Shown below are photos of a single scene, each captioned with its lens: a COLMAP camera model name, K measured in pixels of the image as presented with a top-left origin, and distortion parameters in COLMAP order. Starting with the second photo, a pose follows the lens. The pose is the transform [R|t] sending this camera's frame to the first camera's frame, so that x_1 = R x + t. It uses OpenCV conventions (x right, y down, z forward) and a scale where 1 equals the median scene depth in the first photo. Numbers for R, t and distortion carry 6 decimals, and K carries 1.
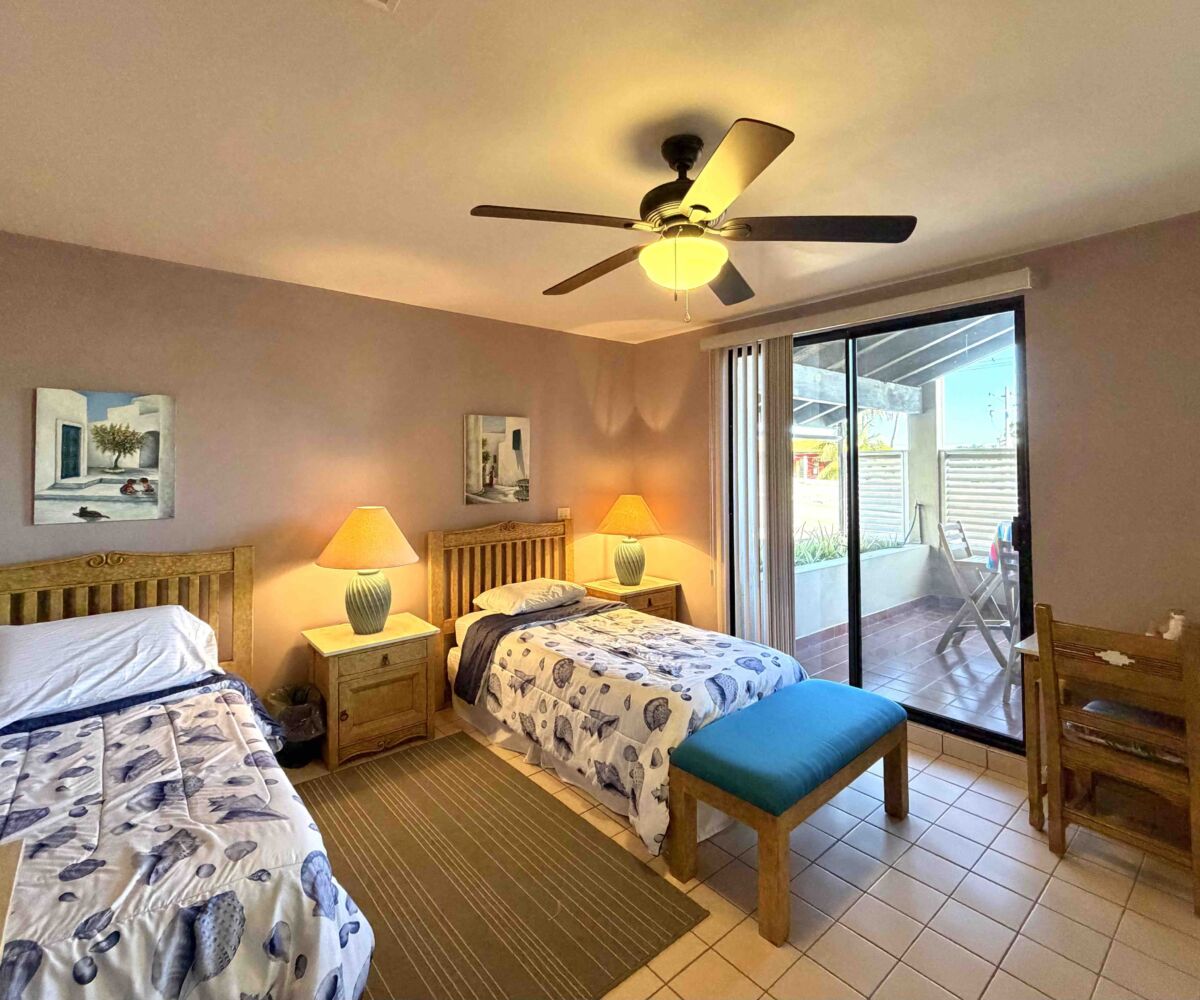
lens RADIAL K [[573.2, 0, 622.1], [0, 573.2, 454.1], [0, 0, 1]] dist [-0.002066, -0.000222]
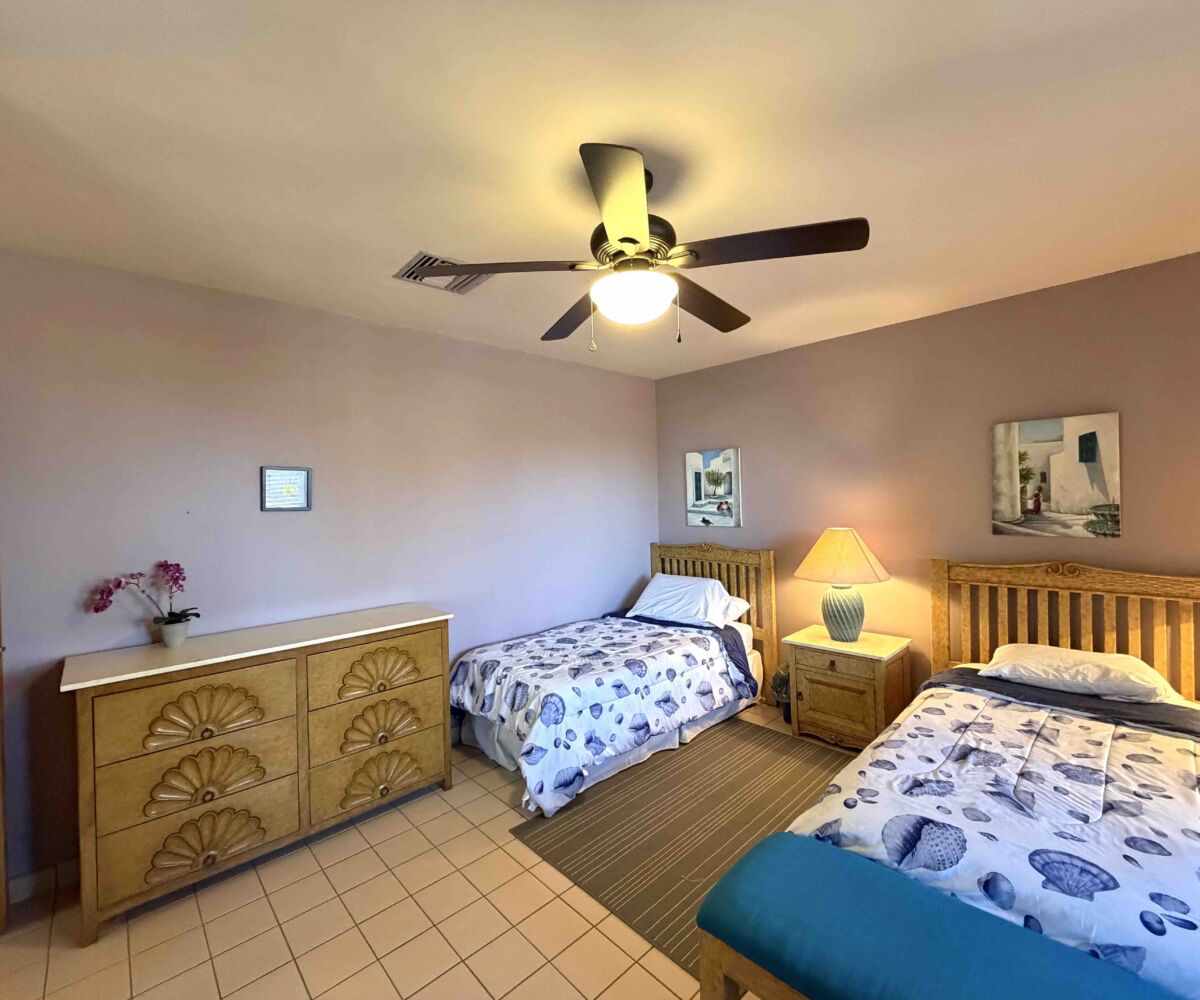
lens RADIAL K [[553.0, 0, 600.3], [0, 553.0, 498.0], [0, 0, 1]] dist [0.004068, -0.002692]
pose [[0.032267, 0.005909, -0.999462, 0.720751], [0.047113, 0.998862, 0.007427, 0.004446], [0.998368, -0.047327, 0.031952, 0.586106]]
